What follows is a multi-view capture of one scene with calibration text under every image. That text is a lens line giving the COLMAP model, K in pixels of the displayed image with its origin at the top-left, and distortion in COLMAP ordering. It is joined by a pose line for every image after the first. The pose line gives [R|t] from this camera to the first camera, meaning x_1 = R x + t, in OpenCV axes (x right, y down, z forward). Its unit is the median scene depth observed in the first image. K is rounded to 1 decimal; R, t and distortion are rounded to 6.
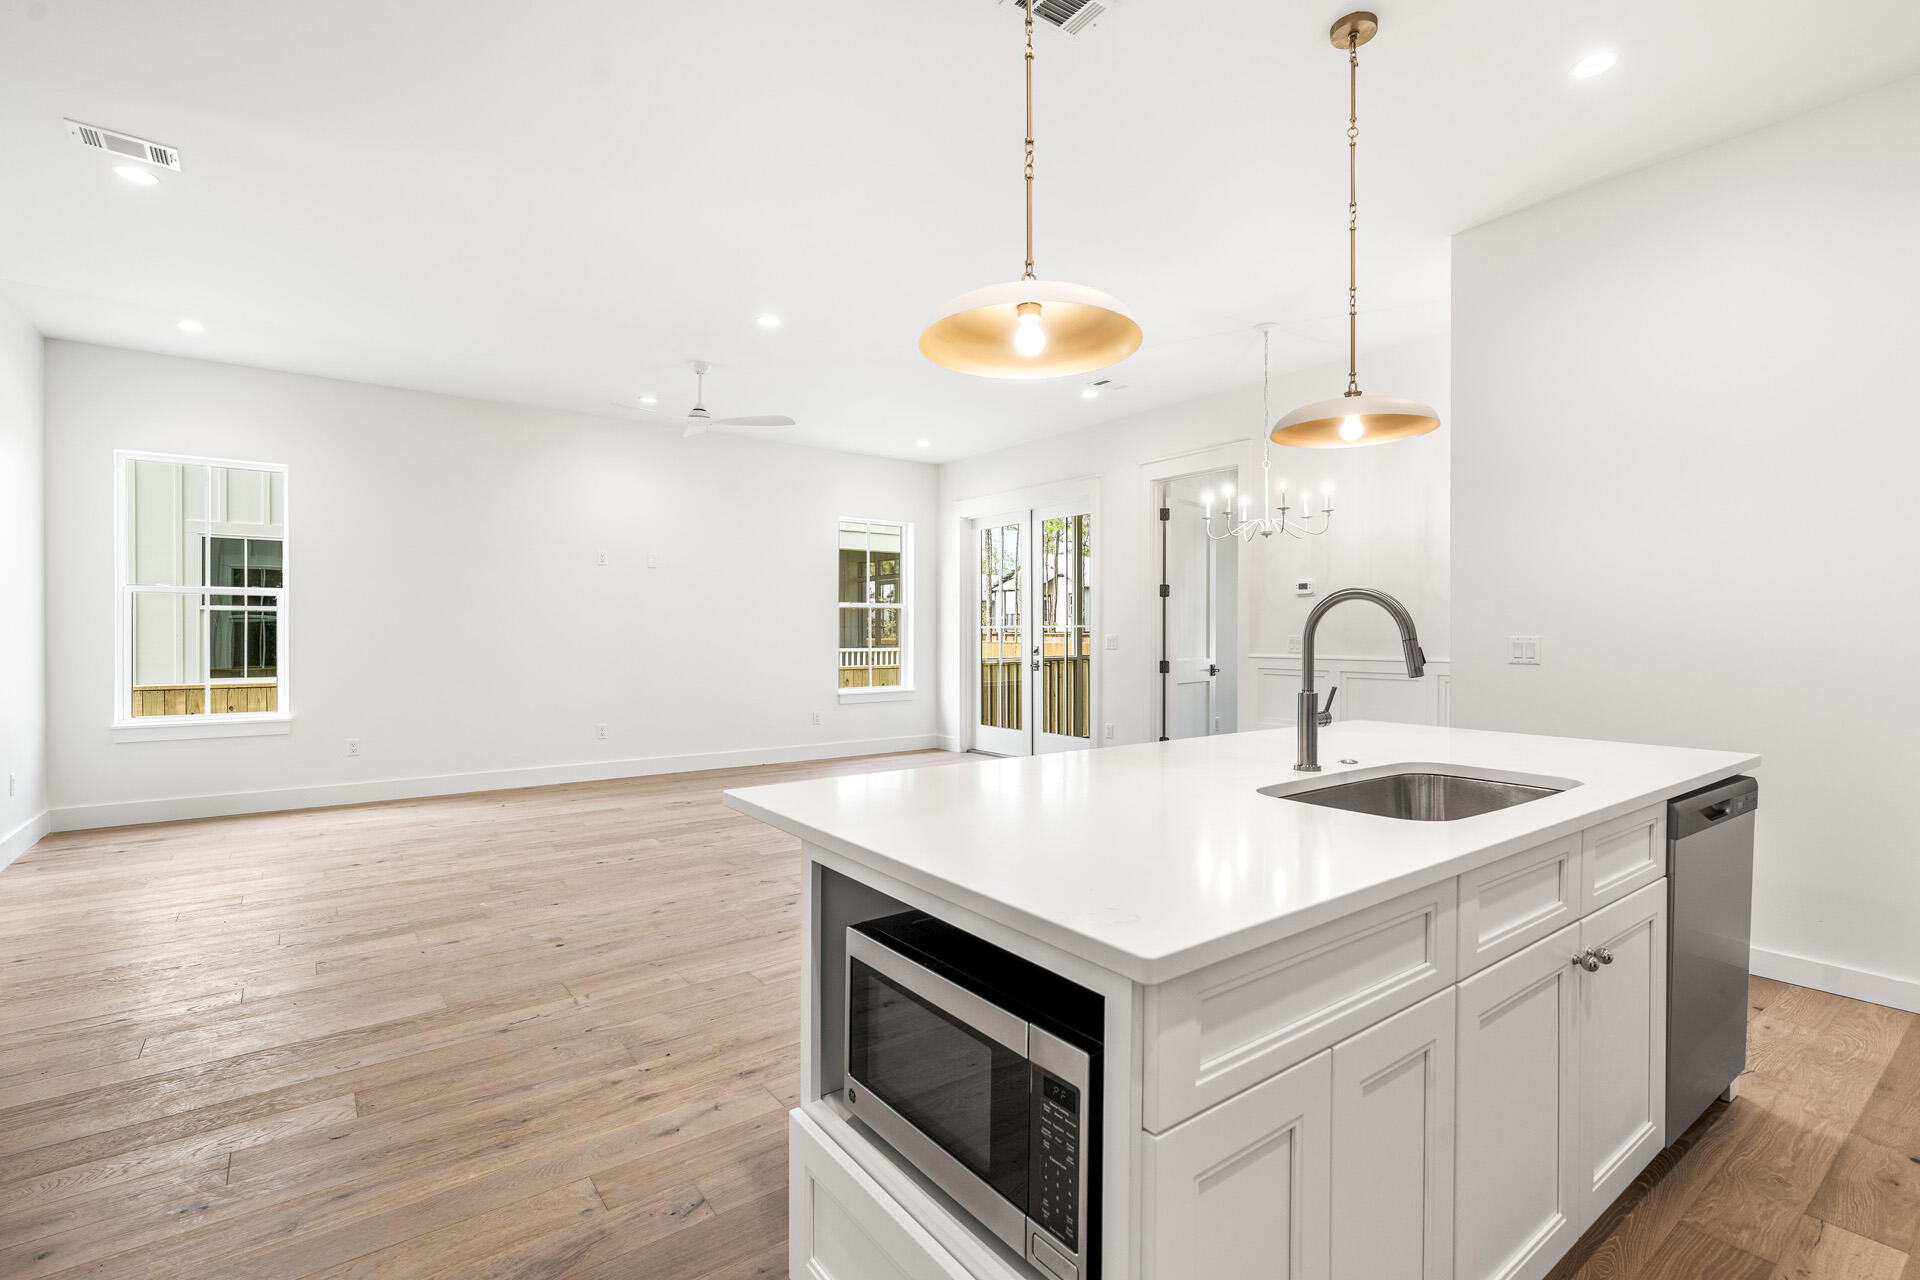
lens RADIAL K [[879.3, 0, 957.5], [0, 879.3, 636.7], [0, 0, 1]] dist [0.001511, -0.000367]
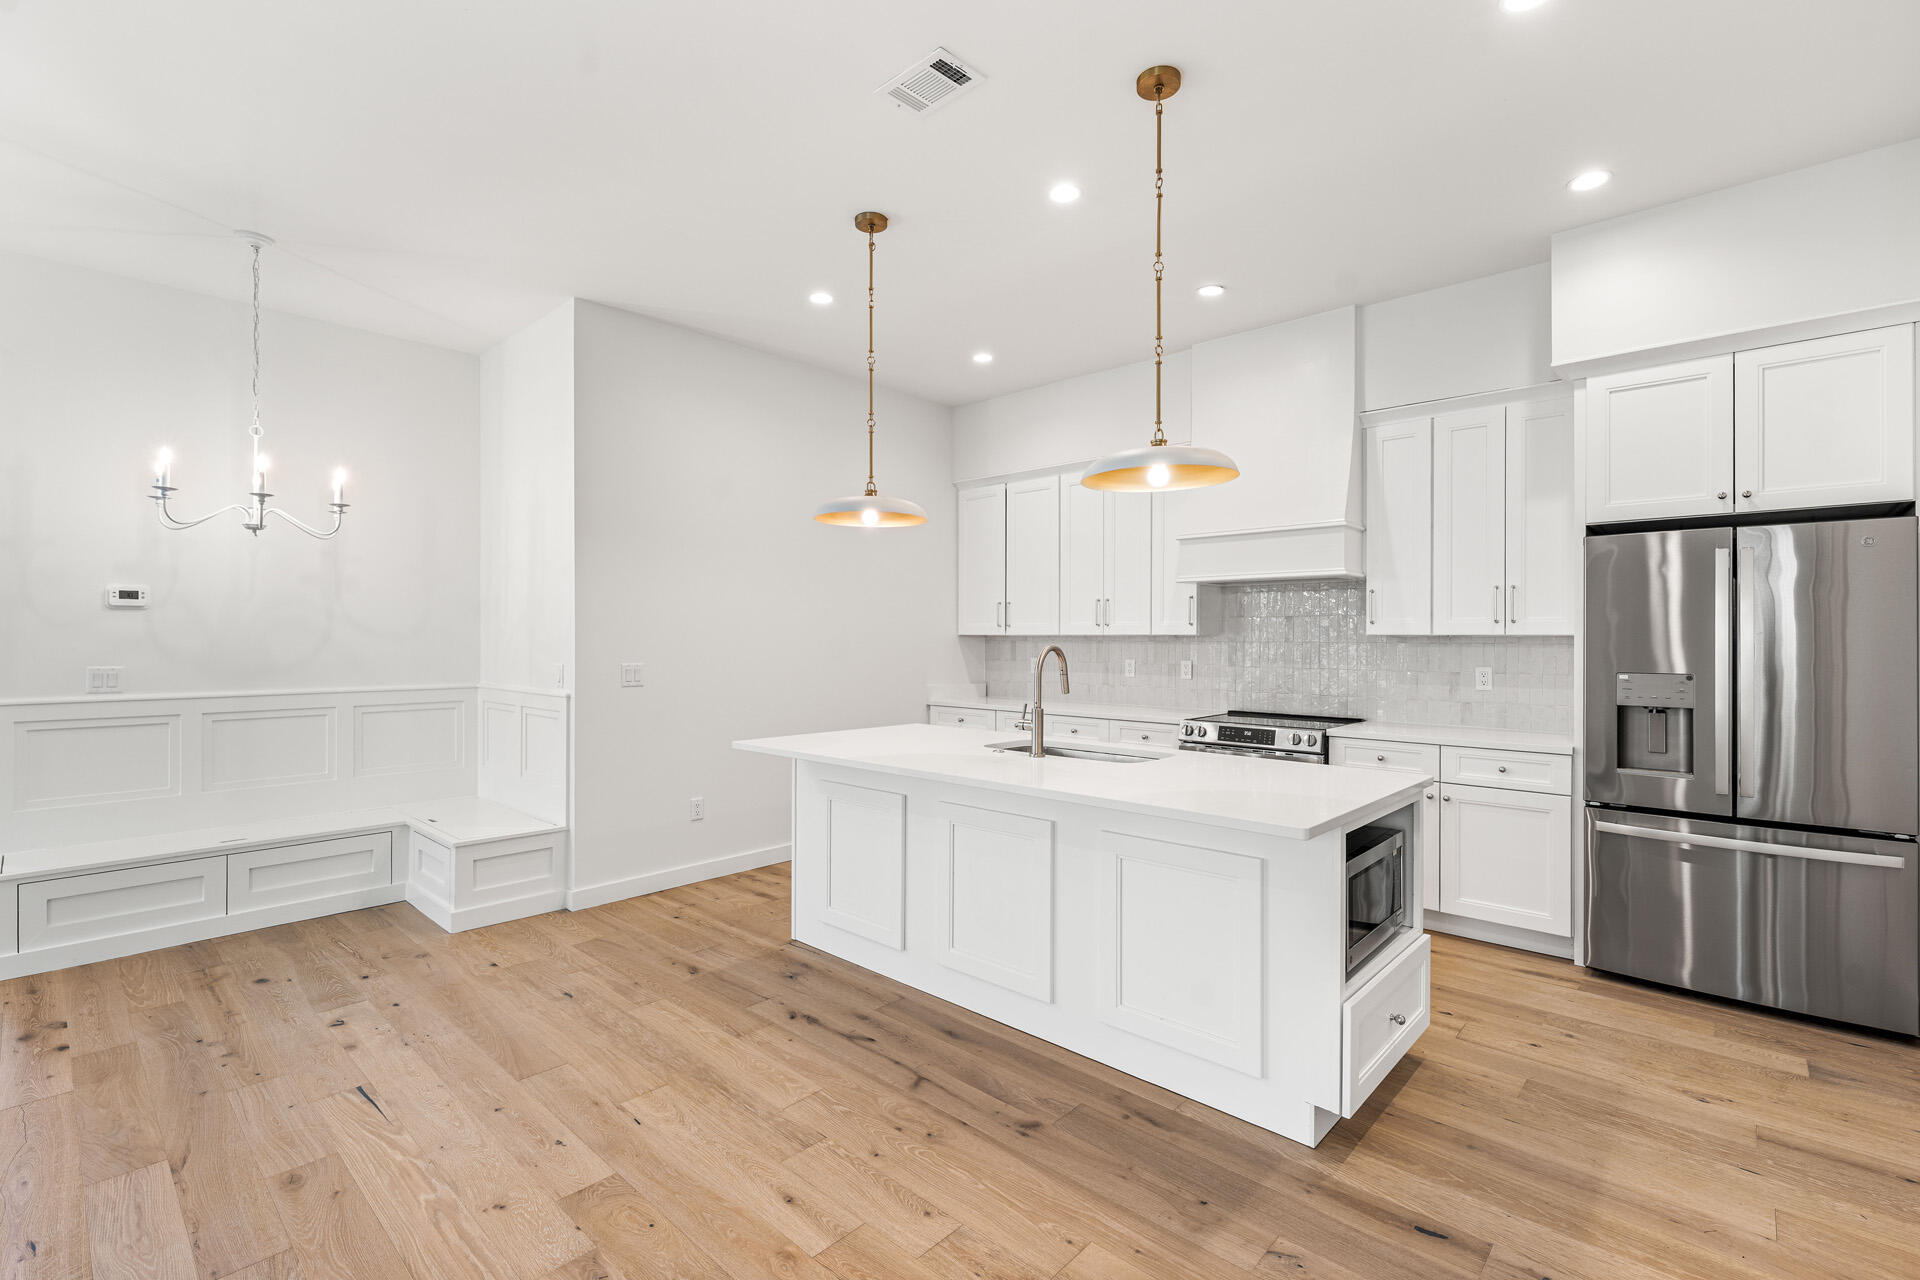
lens RADIAL K [[855.8, 0, 955.0], [0, 855.8, 635.5], [0, 0, 1]] dist [0.001981, 0.000213]
pose [[-0.181712, 0.000886, 0.983351, -0.610770], [0.001146, 0.999999, -0.000689, -0.038592], [-0.983351, 0.001002, -0.181713, 0.781822]]
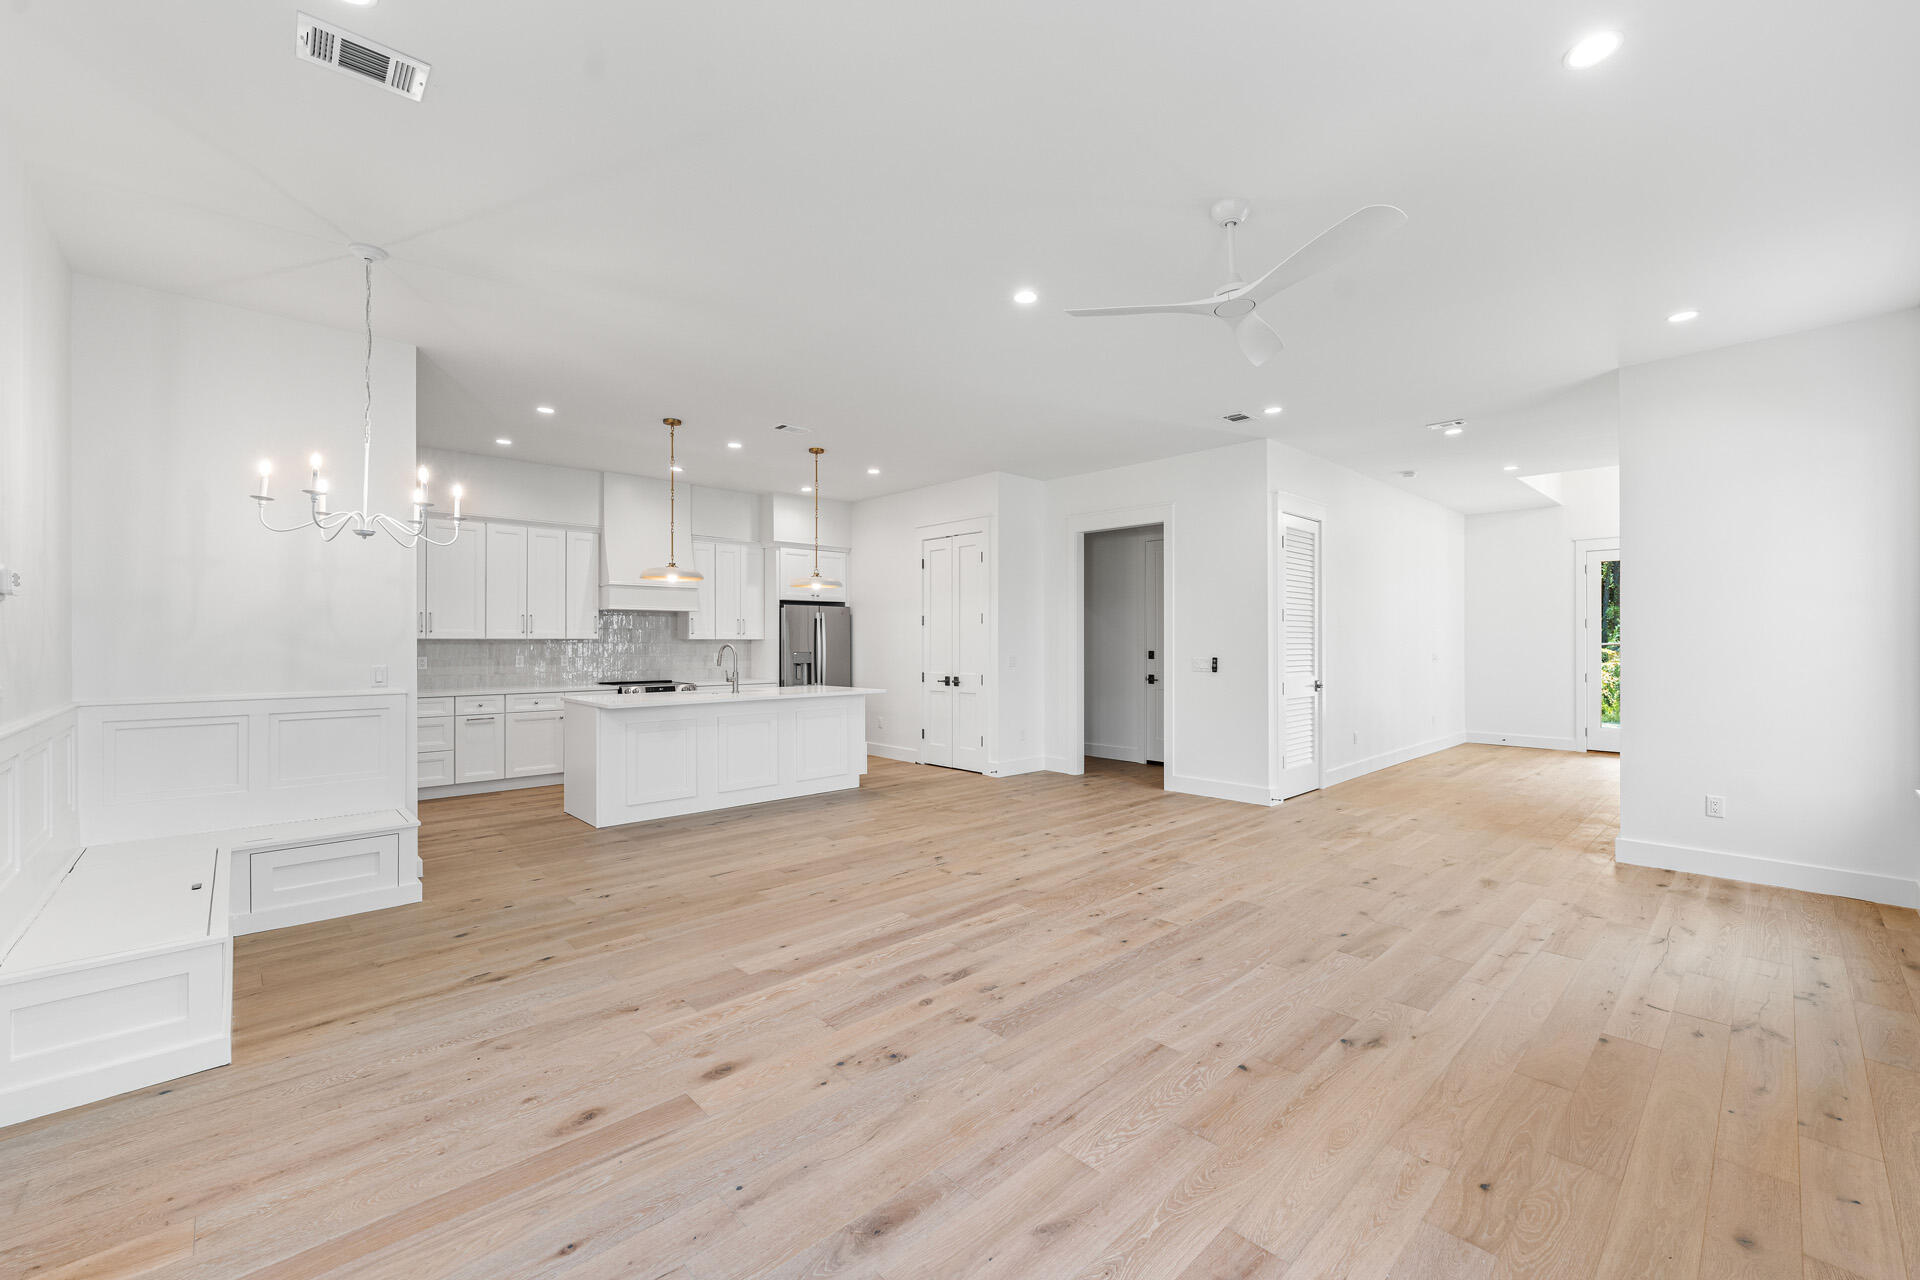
lens RADIAL K [[766.6, 0, 966.1], [0, 766.6, 639.0], [0, 0, 1]] dist [-0.000587, -0.000170]
pose [[-0.993016, -0.000725, -0.117975, -0.096412], [-0.000825, 0.999999, 0.000798, -0.042298], [0.117974, 0.000890, -0.993016, 2.340618]]
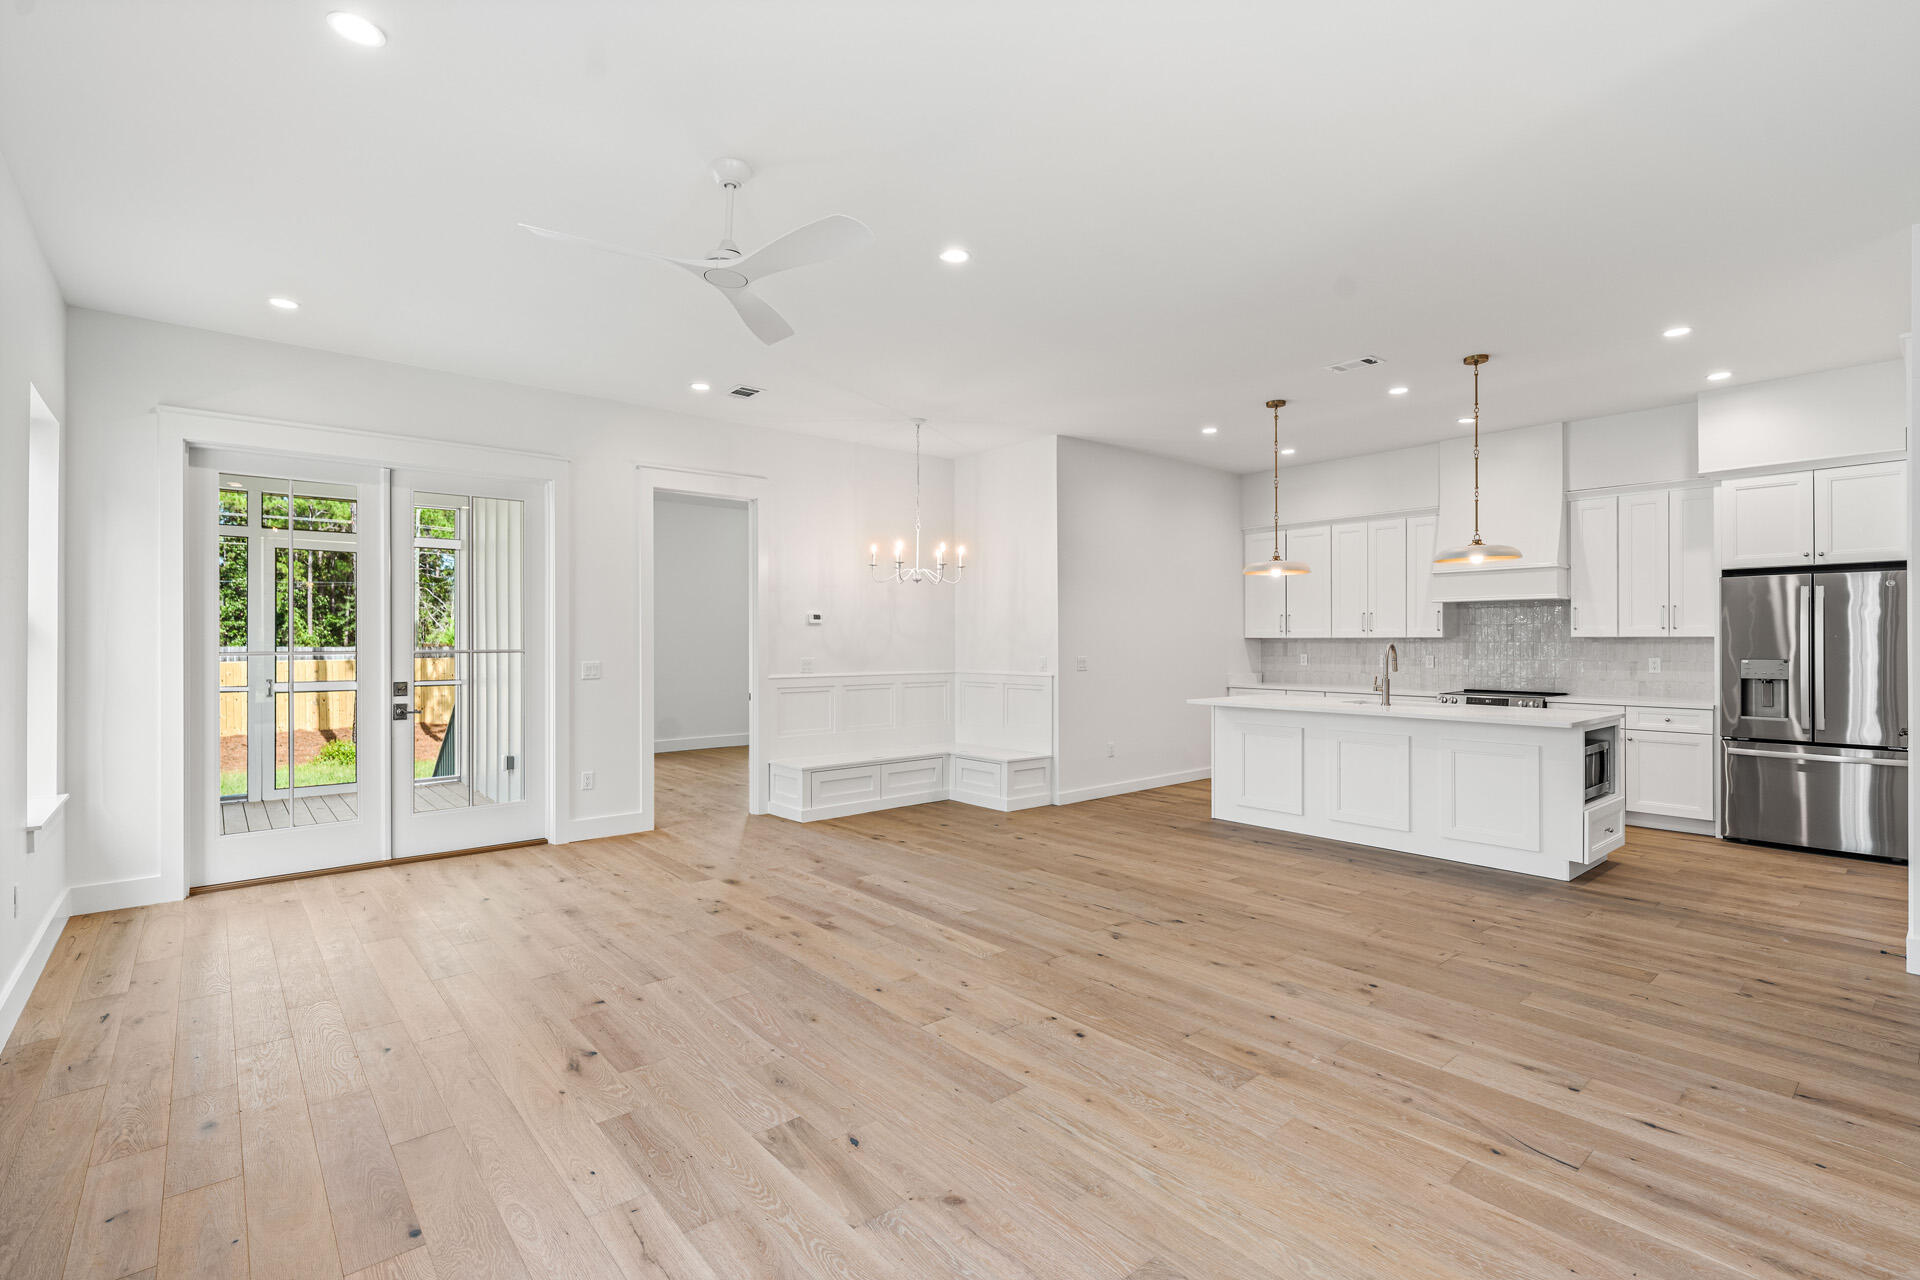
lens RADIAL K [[879.3, 0, 957.5], [0, 879.3, 636.7], [0, 0, 1]] dist [0.001511, -0.000367]
pose [[-0.068358, 0.003490, 0.997655, -1.312362], [0.004717, 0.999984, -0.003175, -0.040345], [-0.997650, 0.004489, -0.068373, 1.424756]]
